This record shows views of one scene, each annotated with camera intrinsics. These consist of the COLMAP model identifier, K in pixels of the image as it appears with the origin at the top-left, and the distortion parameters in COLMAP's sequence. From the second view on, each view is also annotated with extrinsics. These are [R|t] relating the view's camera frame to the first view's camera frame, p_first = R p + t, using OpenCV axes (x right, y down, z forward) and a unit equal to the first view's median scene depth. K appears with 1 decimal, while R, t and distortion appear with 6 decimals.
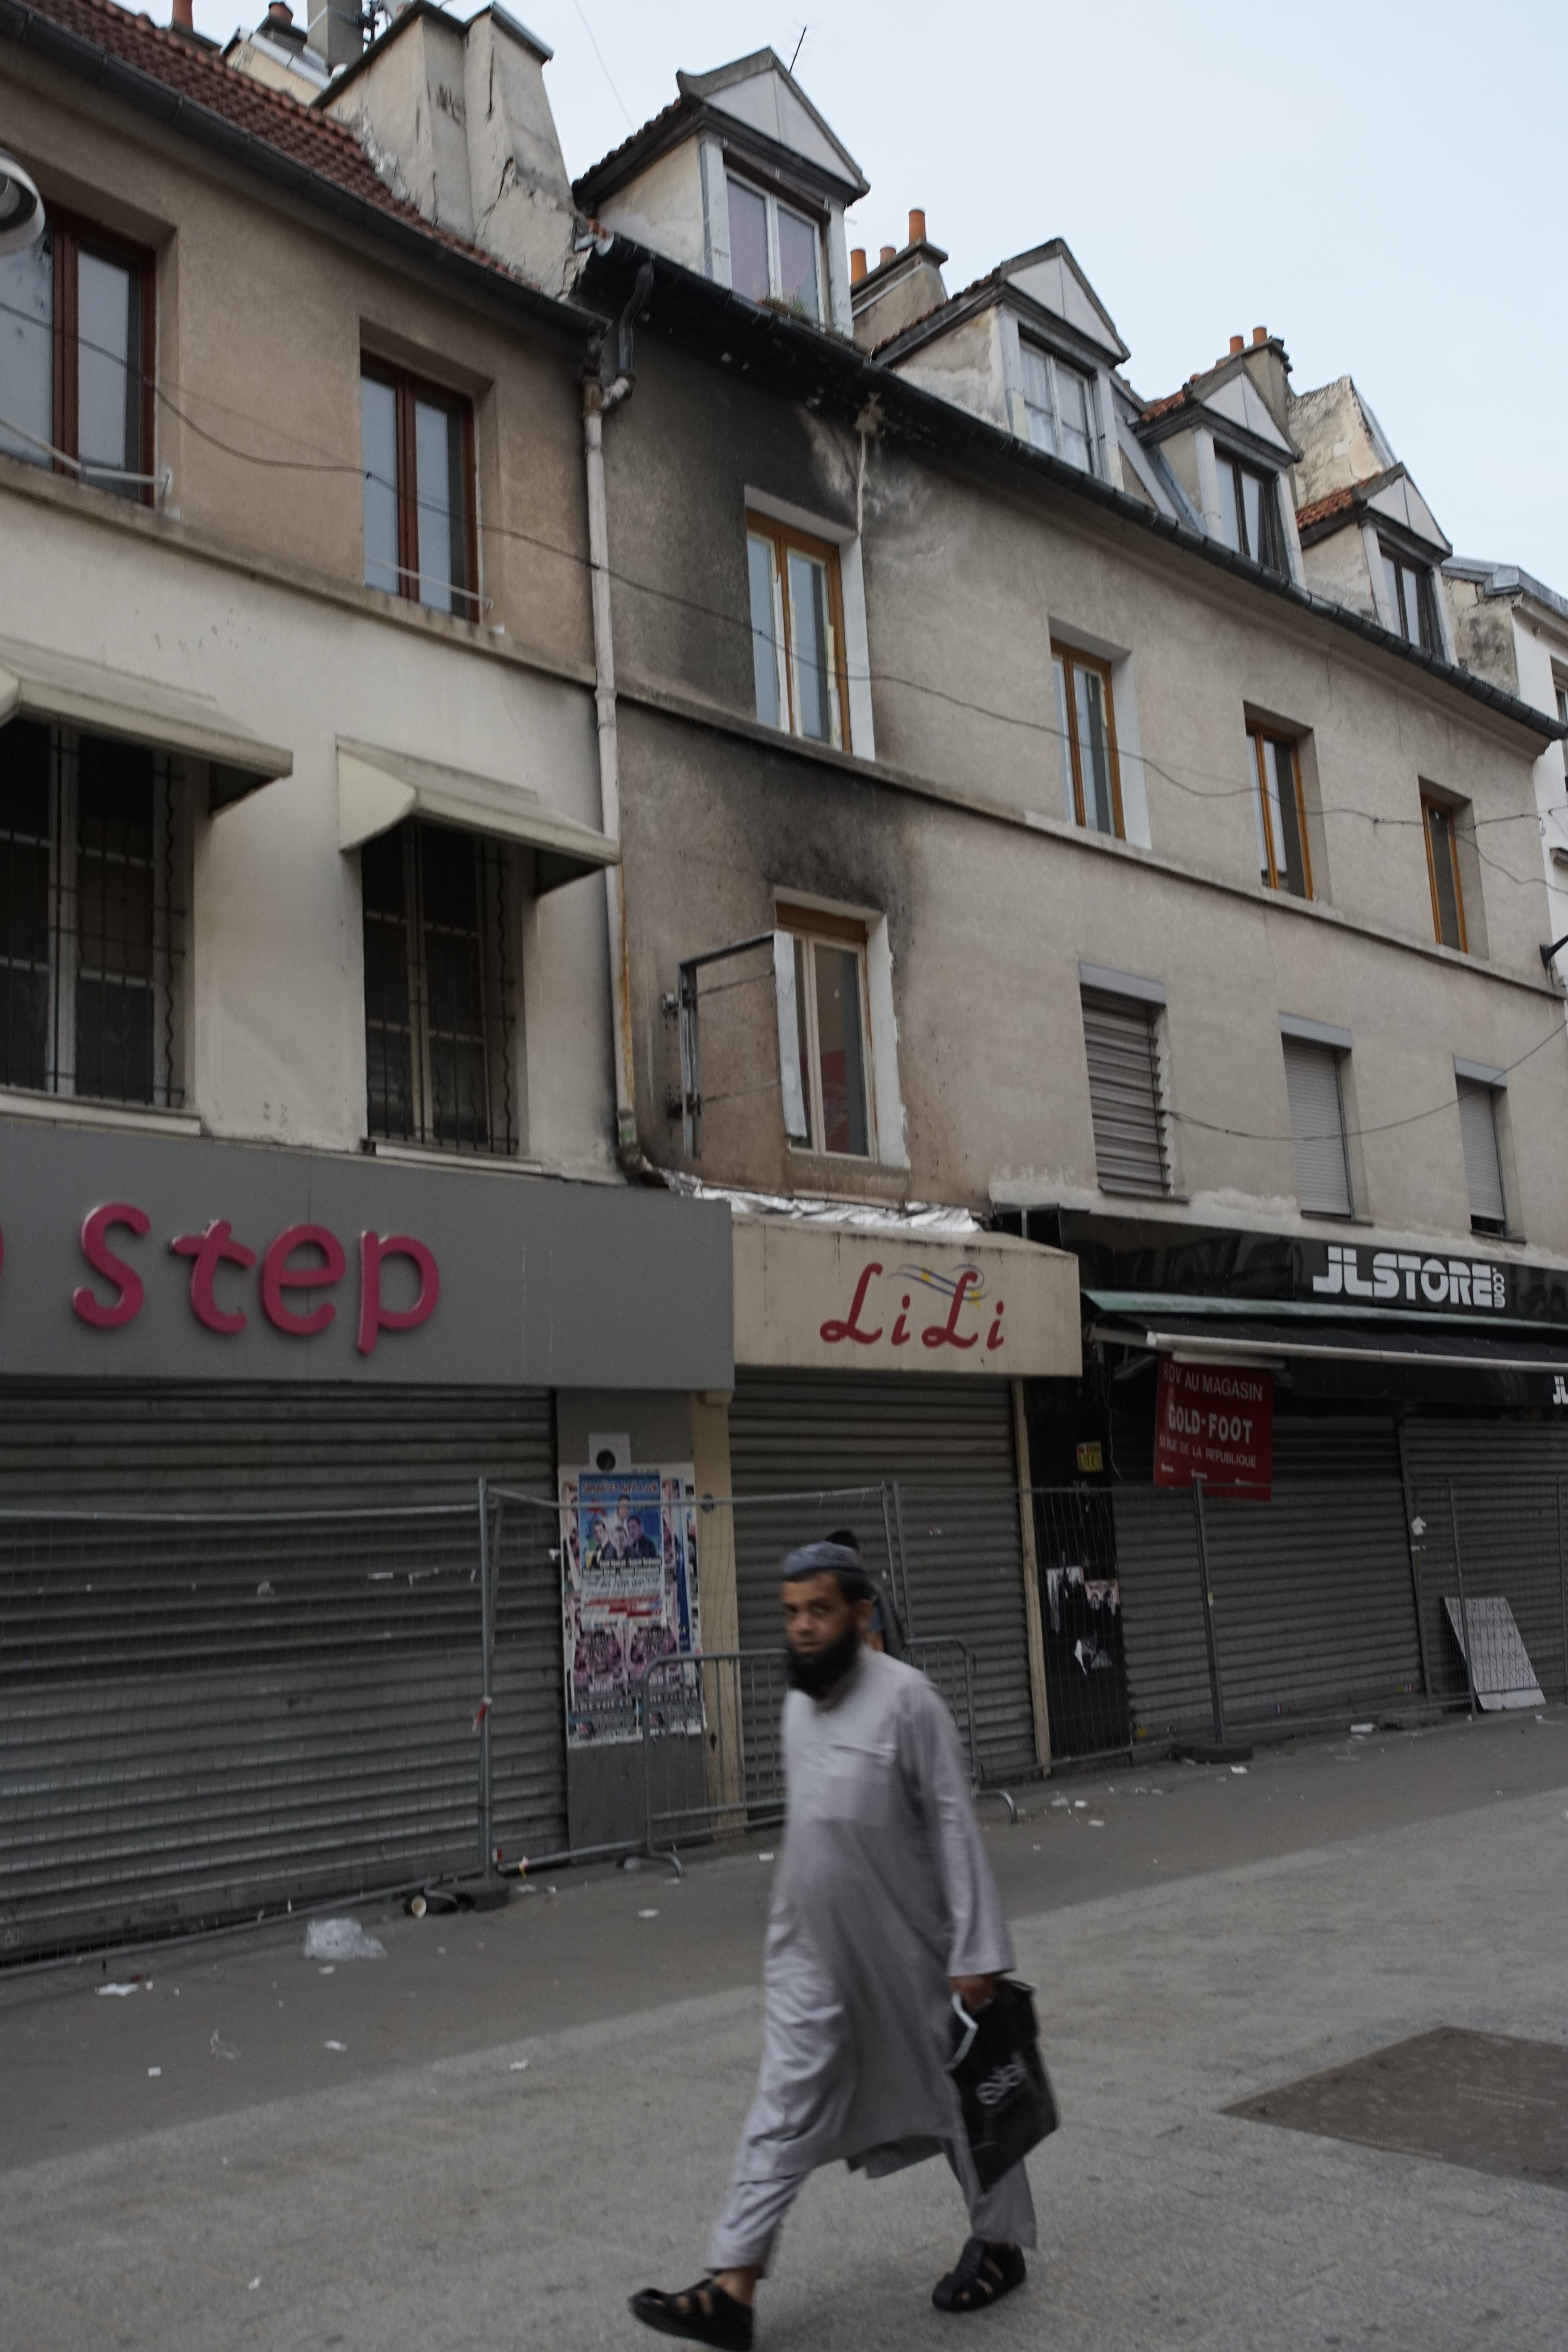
lens RADIAL K [[2054.9, 0, 791.3], [0, 2054.9, 1172.3], [0, 0, 1]] dist [-0.020137, 0.091441]
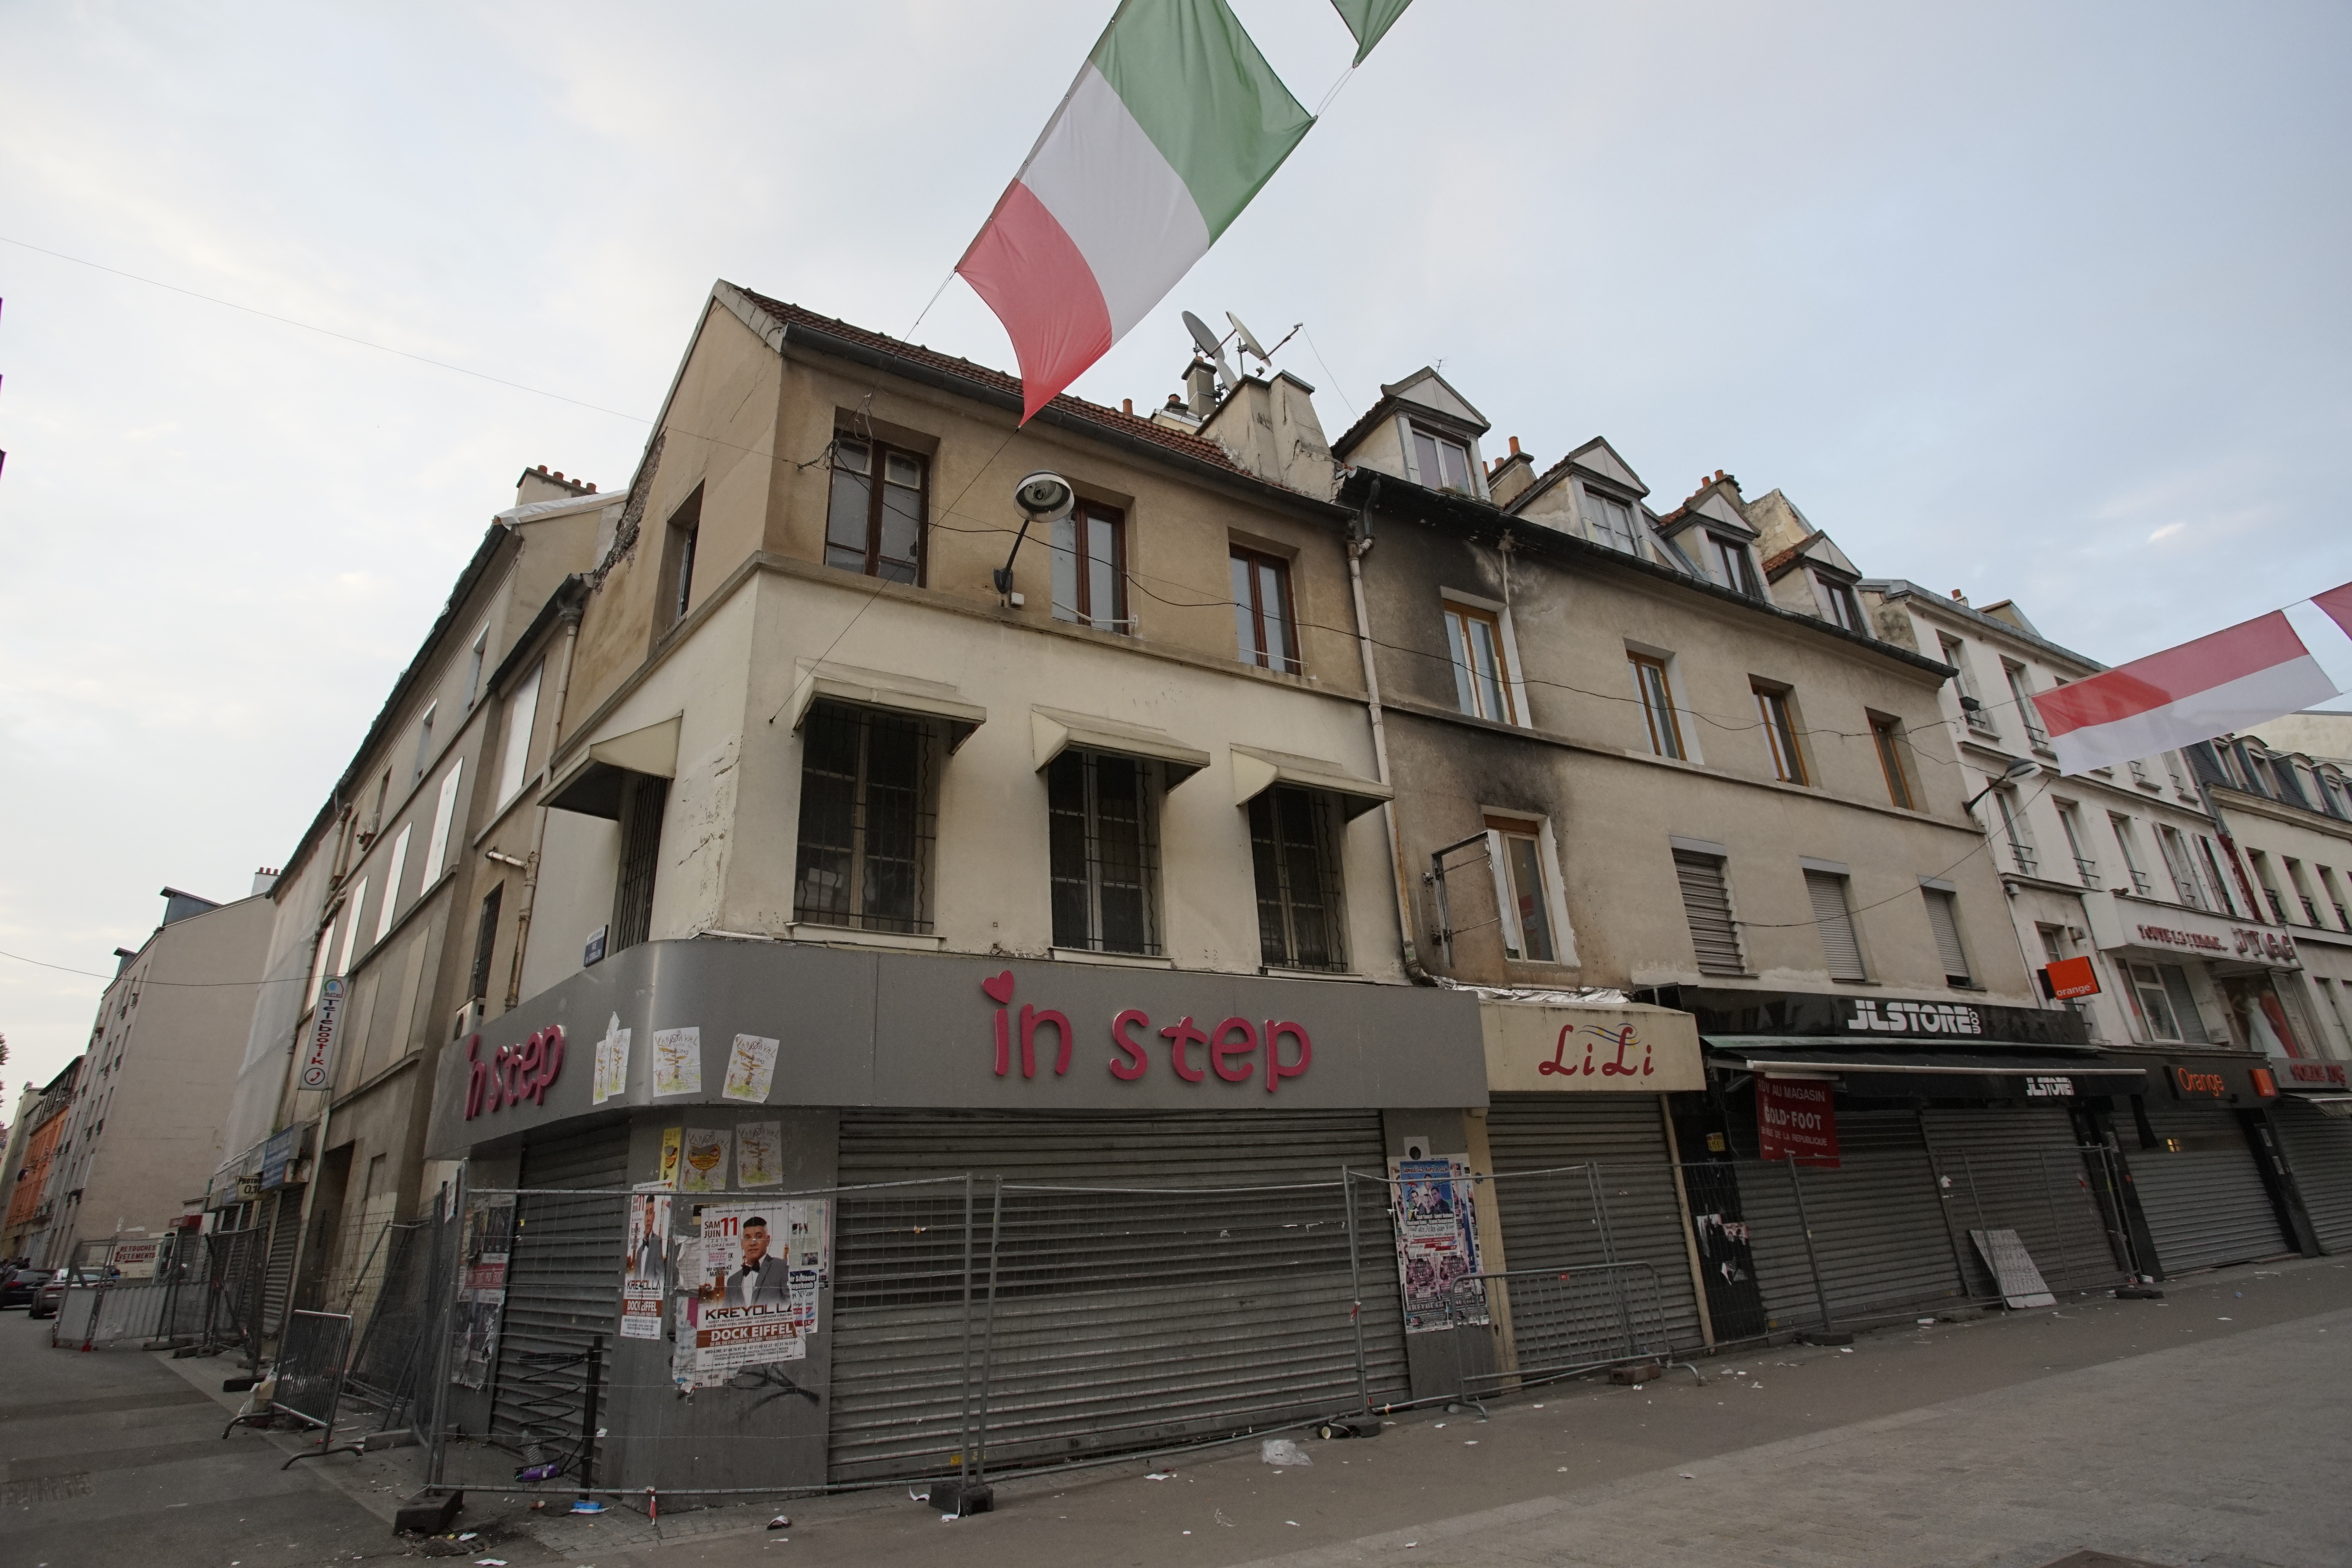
lens RADIAL K [[1146.8, 0, 1168.7], [0, 1146.8, 790.2], [0, 0, 1]] dist [-0.085546, 0.045333]
pose [[0.963509, -0.096782, -0.249568, -0.021005], [0.052010, 0.982268, -0.180126, 0.005930], [0.262576, 0.160573, 0.951457, 0.024910]]
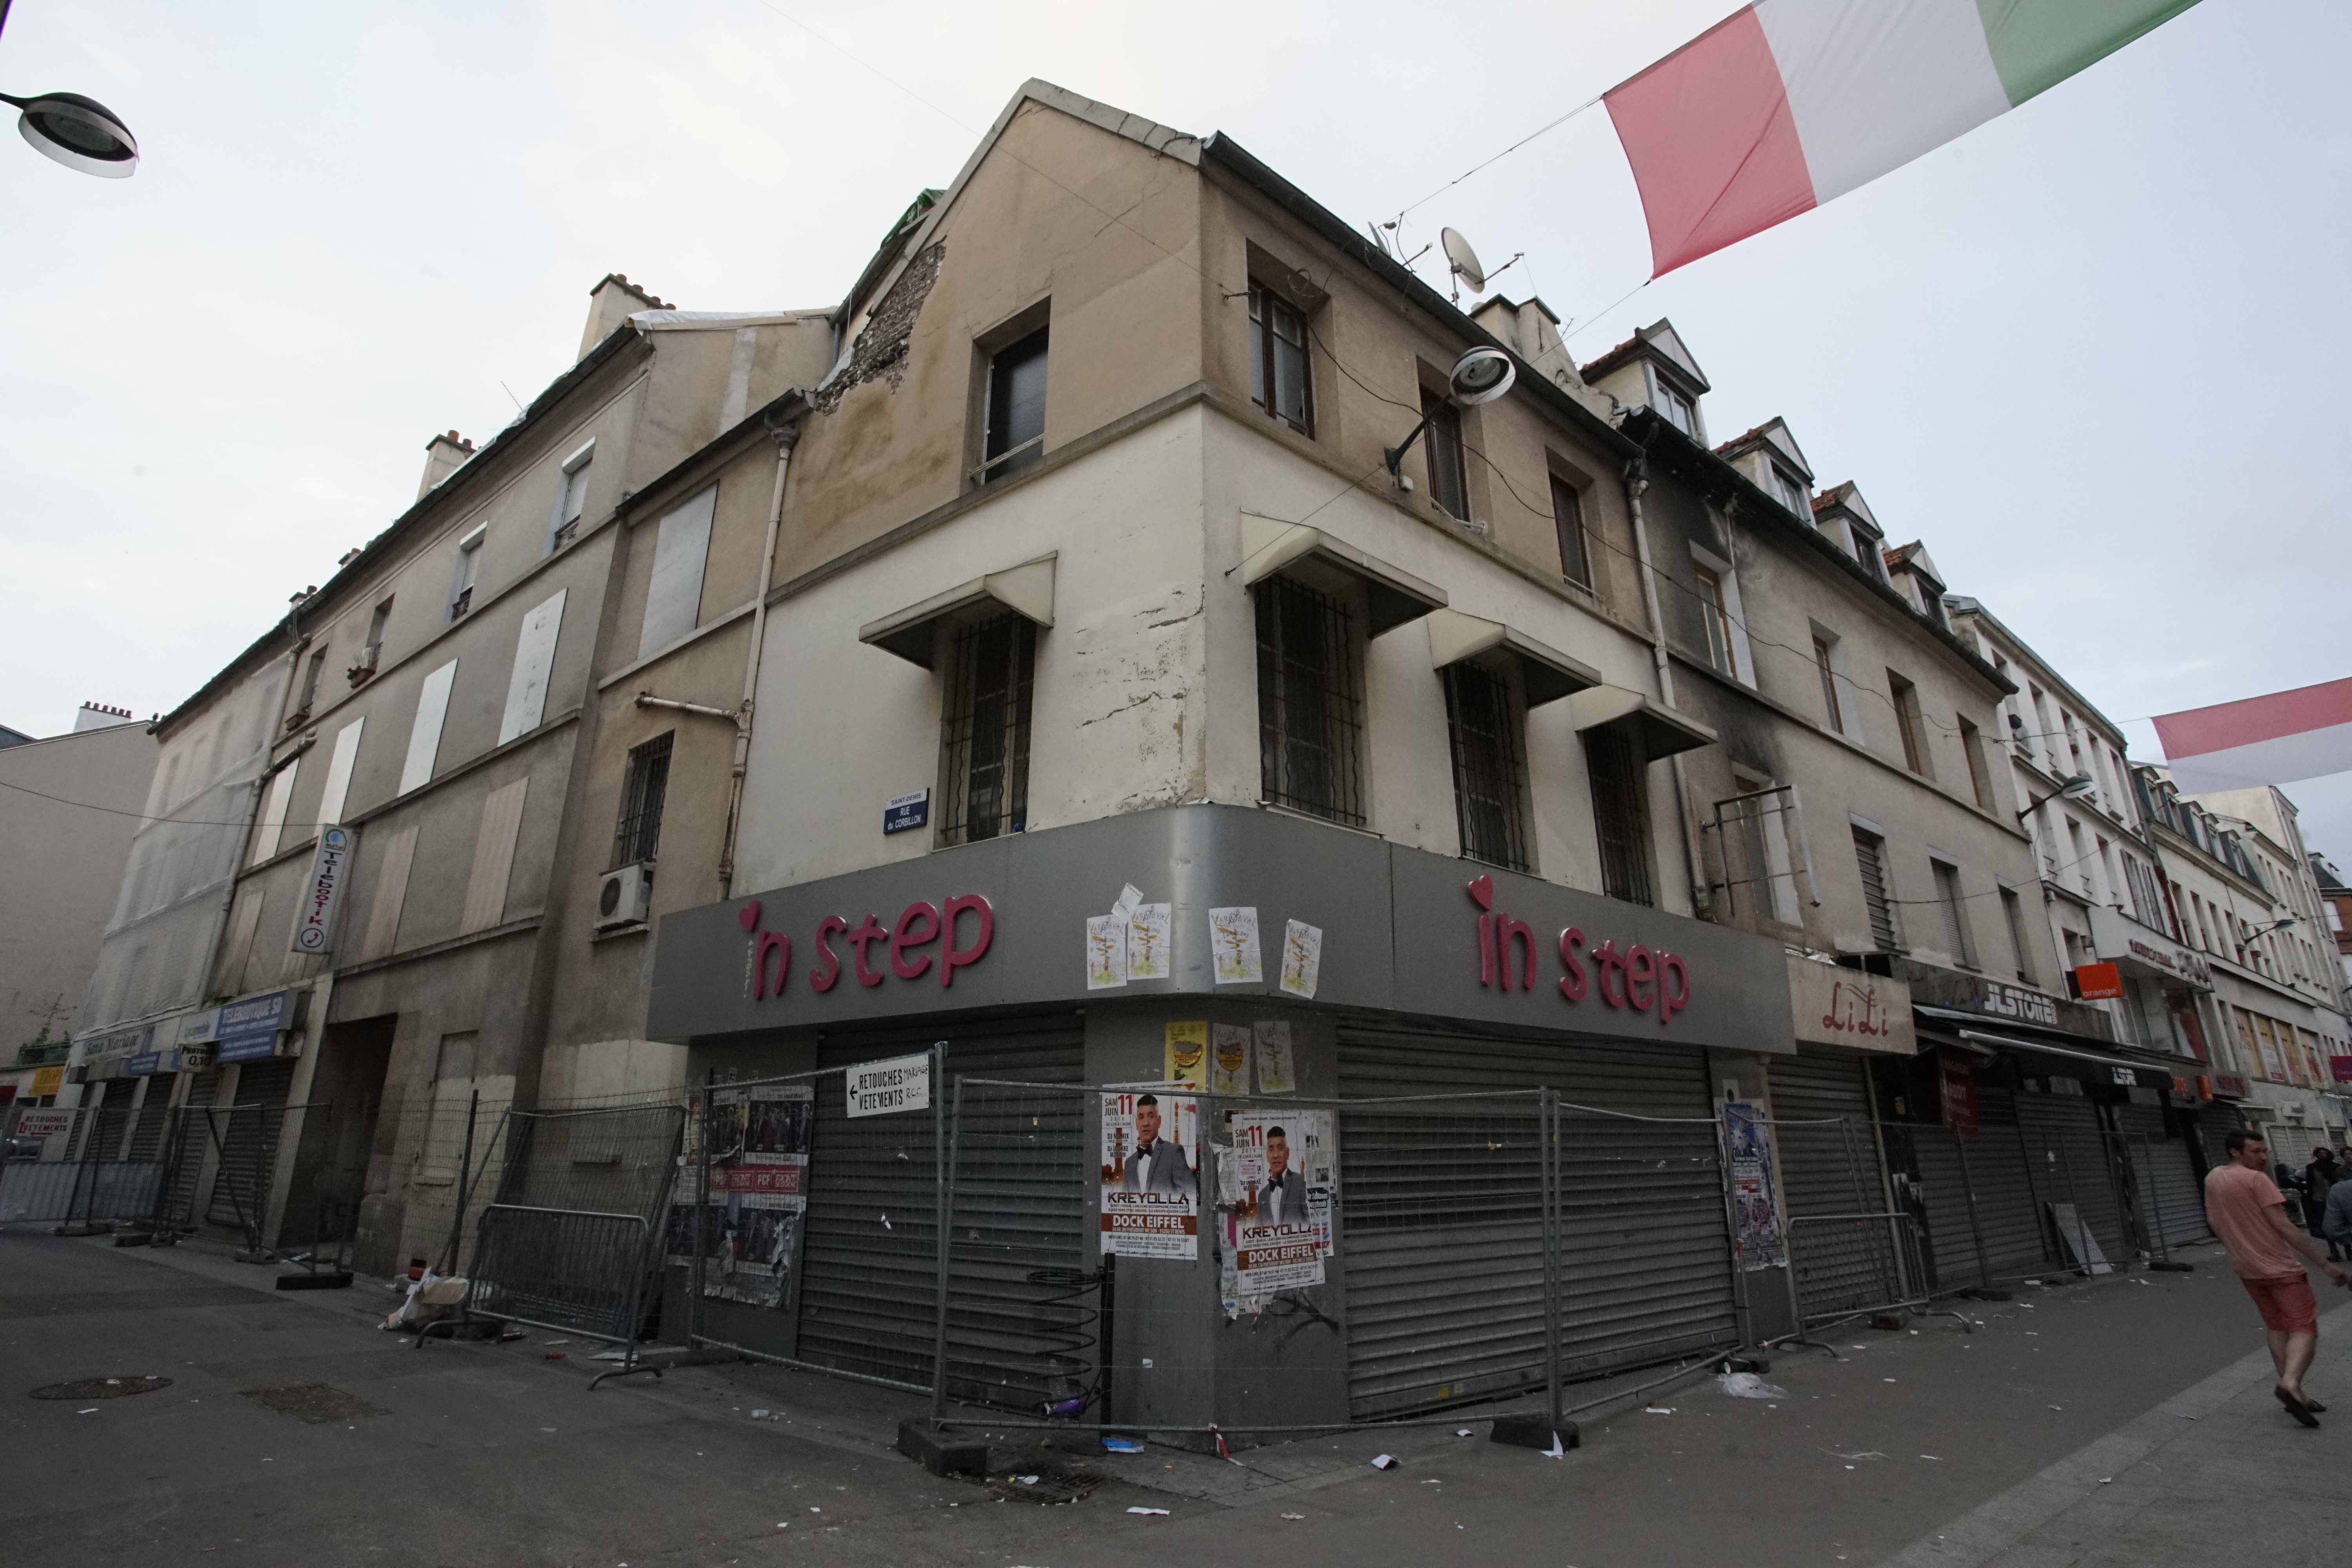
lens RADIAL K [[1144.3, 0, 1170.9], [0, 1144.3, 793.3], [0, 0, 1]] dist [-0.086015, 0.042794]
pose [[0.993126, 0.015337, -0.116042, -0.364316], [-0.030415, 0.991137, -0.129312, 0.023788], [0.113031, 0.131953, 0.984791, 0.021240]]
